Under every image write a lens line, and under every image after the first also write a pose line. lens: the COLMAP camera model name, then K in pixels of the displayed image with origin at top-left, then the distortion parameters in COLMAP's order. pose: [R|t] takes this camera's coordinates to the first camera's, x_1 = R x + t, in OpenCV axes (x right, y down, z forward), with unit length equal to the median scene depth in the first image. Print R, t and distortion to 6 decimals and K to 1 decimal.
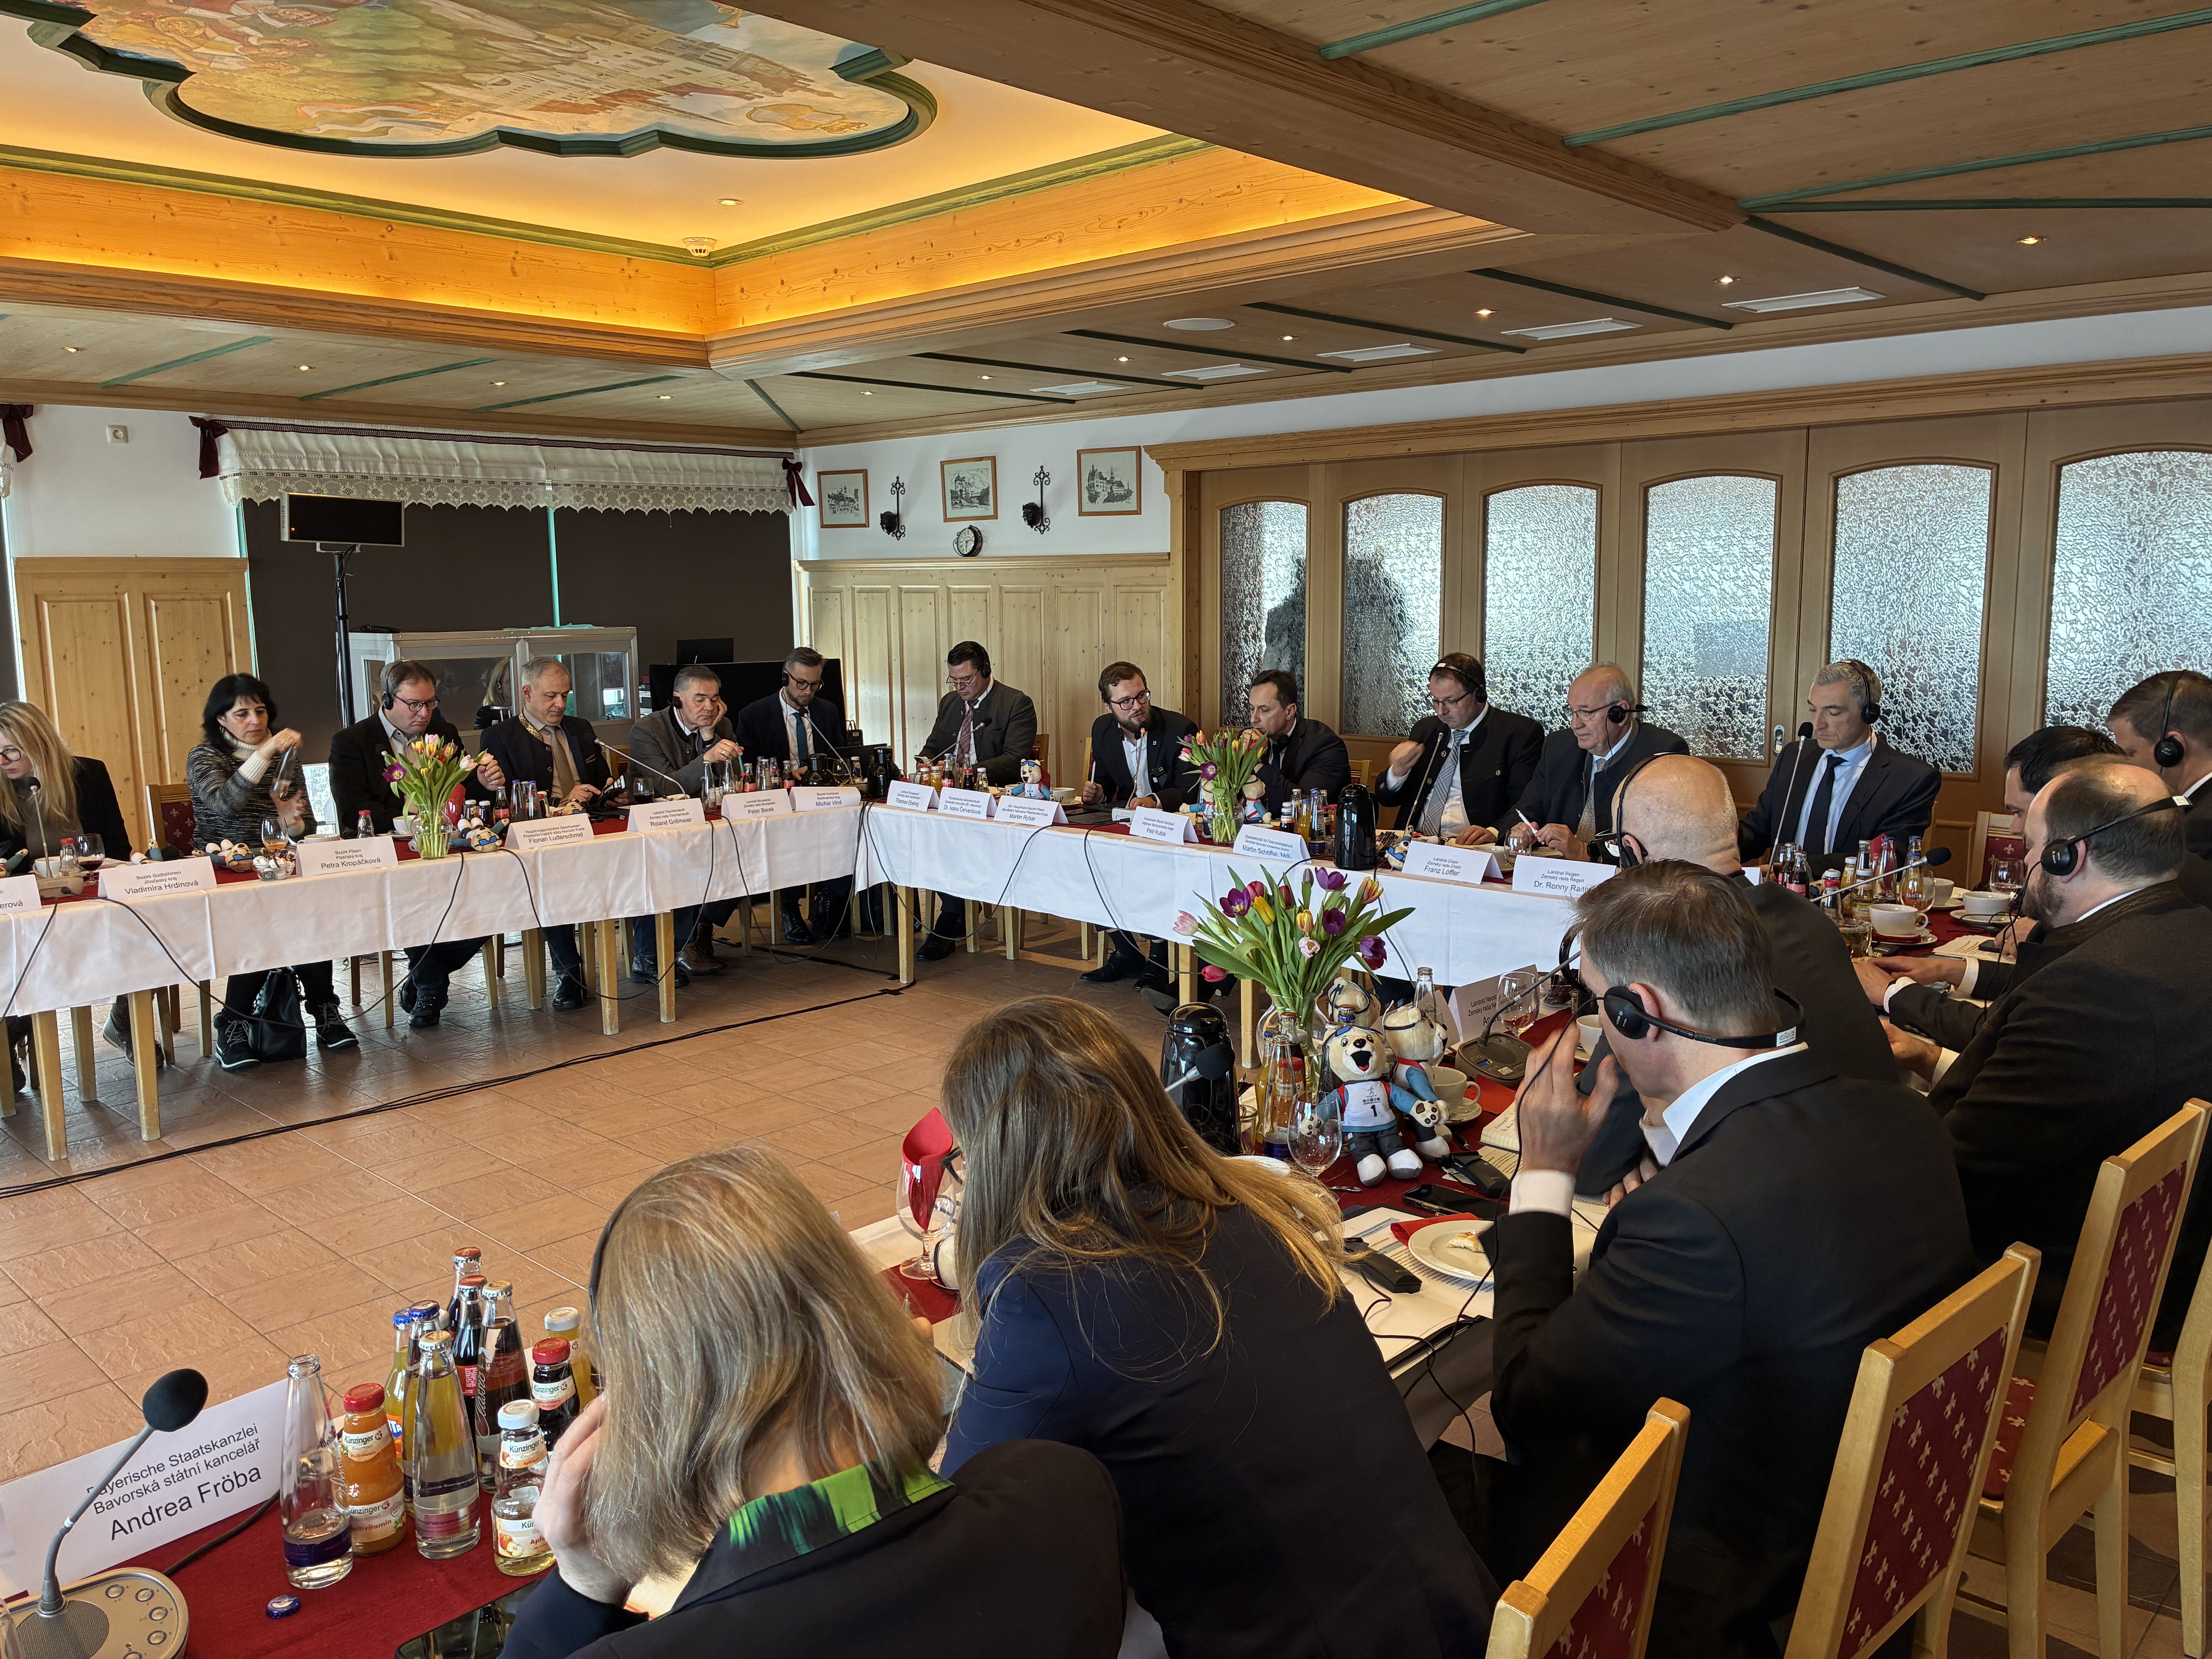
lens RADIAL K [[1666.4, 0, 1106.0], [0, 1666.4, 829.5], [0, 0, 1]] dist [0.007077, 0.000065]
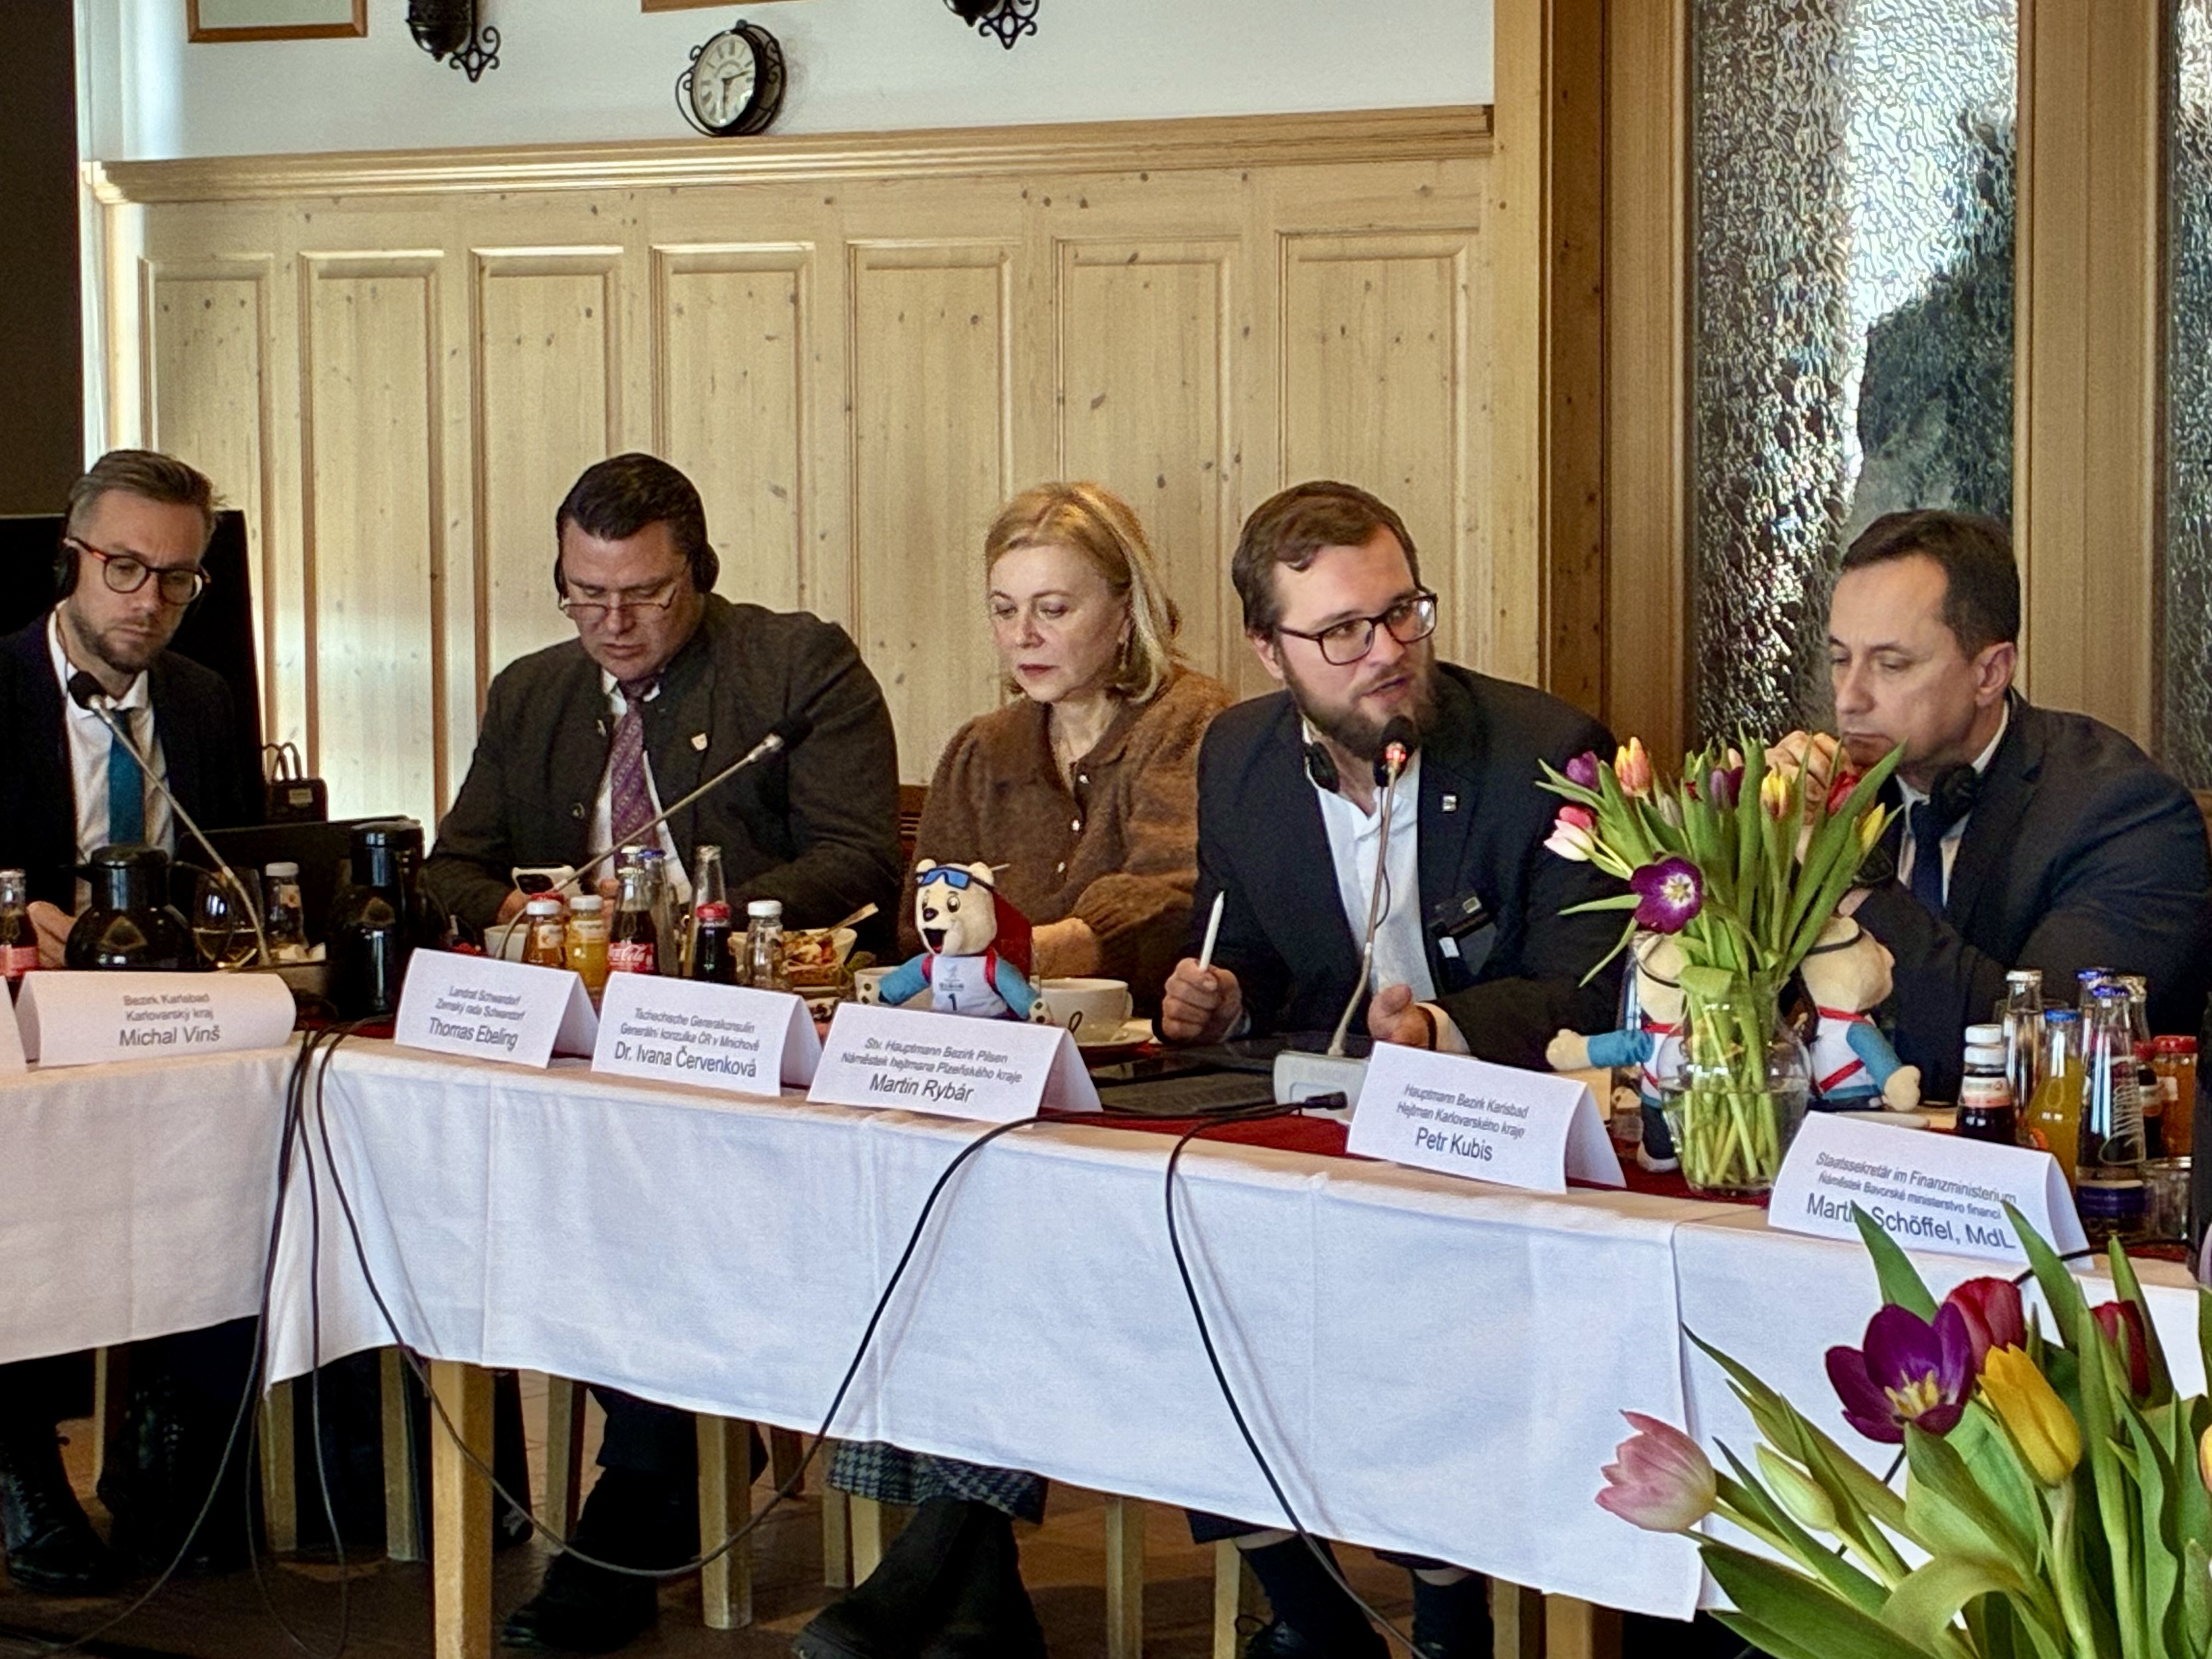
lens RADIAL K [[5794.3, 0, 1092.8], [0, 5794.3, 749.0], [0, 0, 1]] dist [0.058624, 0.299352]
pose [[0.999720, 0.005556, -0.022993, -0.003813], [-0.007373, 0.996789, -0.079735, 0.010485], [0.022477, 0.079882, 0.996551, 0.109677]]
